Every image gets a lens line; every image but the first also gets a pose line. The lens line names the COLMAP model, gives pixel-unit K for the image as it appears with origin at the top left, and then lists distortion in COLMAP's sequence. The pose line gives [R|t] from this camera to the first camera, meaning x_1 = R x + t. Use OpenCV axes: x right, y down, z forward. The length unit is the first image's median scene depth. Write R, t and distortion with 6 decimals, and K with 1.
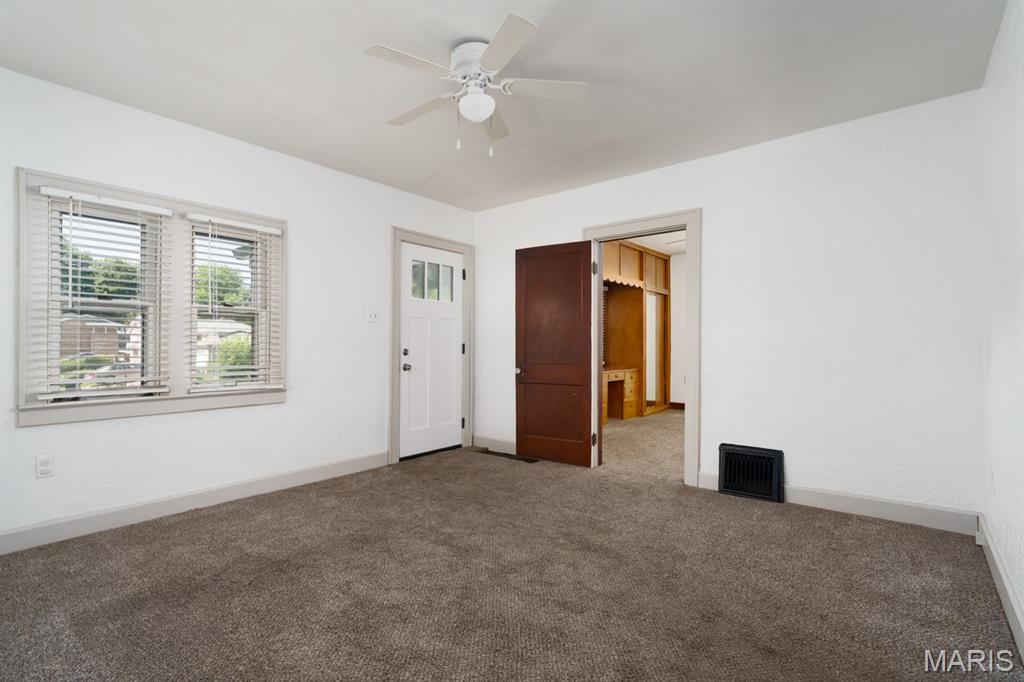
lens RADIAL K [[476.3, 0, 519.2], [0, 476.3, 342.8], [0, 0, 1]] dist [0.000437, 0.002333]
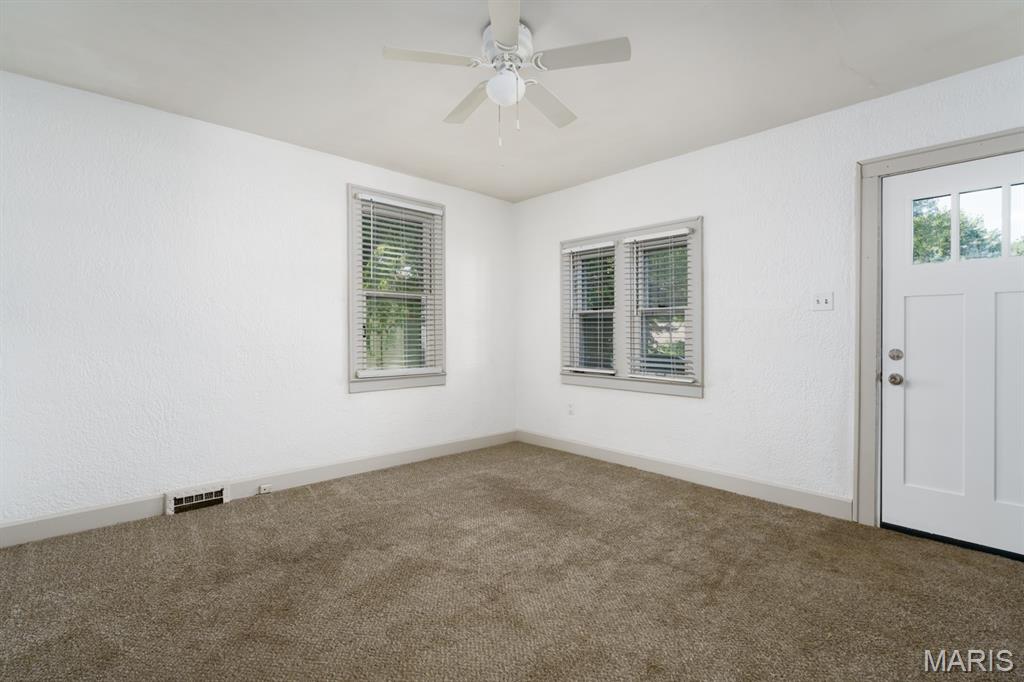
lens RADIAL K [[476.3, 0, 513.7], [0, 476.3, 338.8], [0, 0, 1]] dist [0.000437, 0.002333]
pose [[-0.149753, 0.006895, -0.988699, 0.561805], [-0.001226, 0.999974, 0.007159, -0.006117], [0.988723, 0.002284, -0.149741, 0.771012]]
